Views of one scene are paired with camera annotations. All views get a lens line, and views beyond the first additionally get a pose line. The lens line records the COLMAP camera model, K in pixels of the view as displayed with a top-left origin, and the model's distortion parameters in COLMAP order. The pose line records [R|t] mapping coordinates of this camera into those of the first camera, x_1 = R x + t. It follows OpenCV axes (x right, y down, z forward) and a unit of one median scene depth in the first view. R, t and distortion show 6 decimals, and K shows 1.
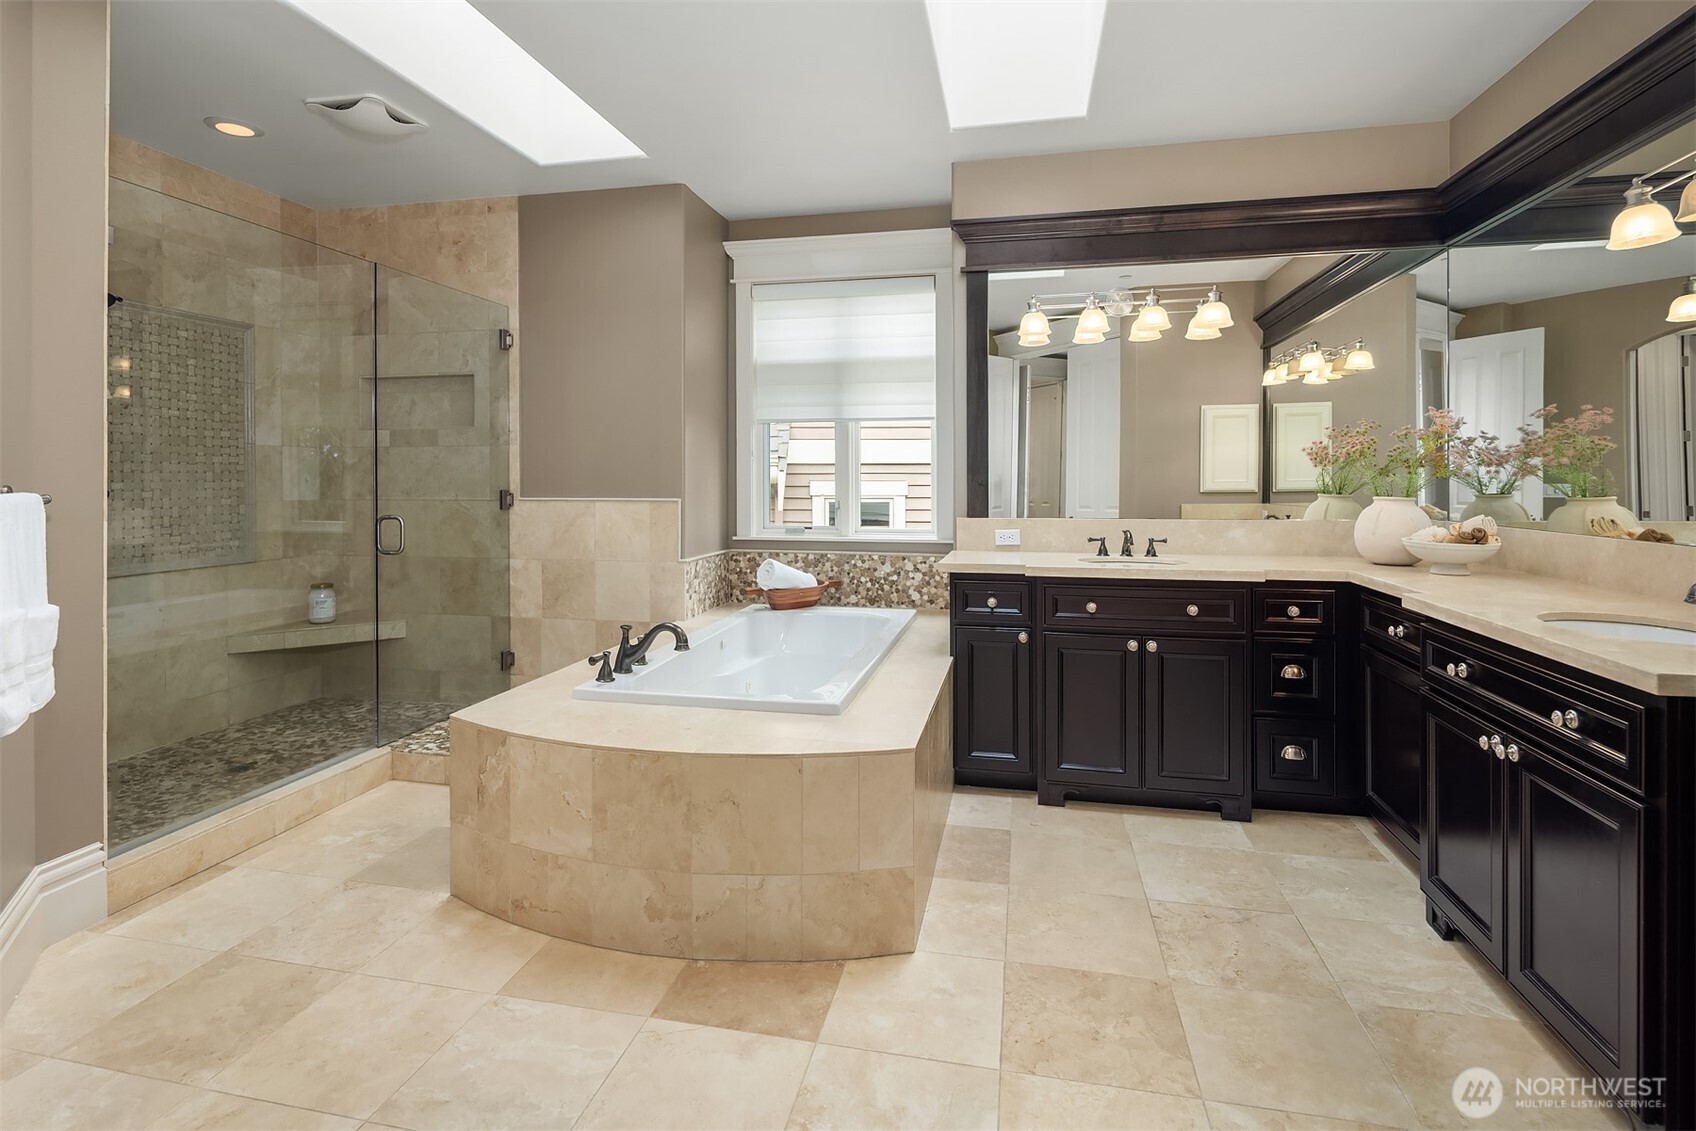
lens RADIAL K [[813.6, 0, 848.9], [0, 813.6, 480.8], [0, 0, 1]] dist [0.000797, -0.000073]
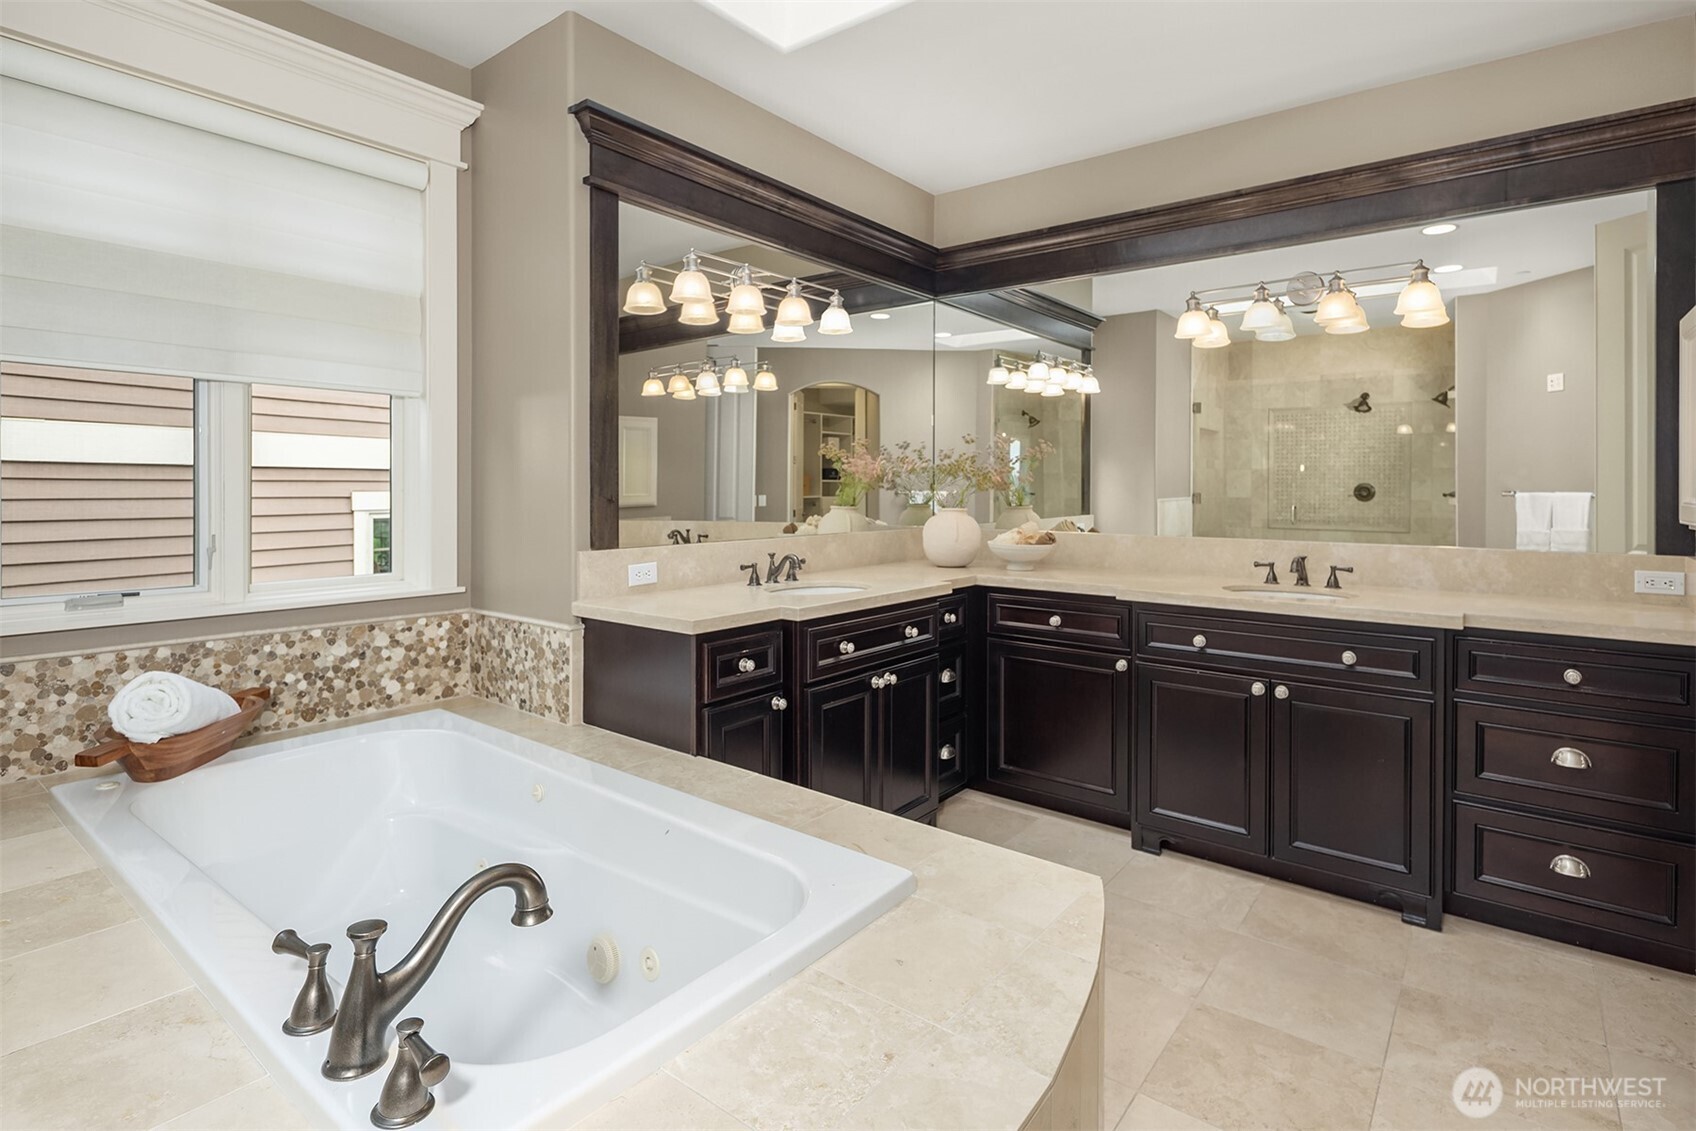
lens RADIAL K [[839.5, 0, 851.4], [0, 839.5, 493.0], [0, 0, 1]] dist [-0.001031, -0.000441]
pose [[0.432704, -0.004920, 0.901523, -0.328530], [-0.003424, 0.999969, 0.007101, -0.006989], [-0.901529, -0.006159, 0.432674, 0.430053]]
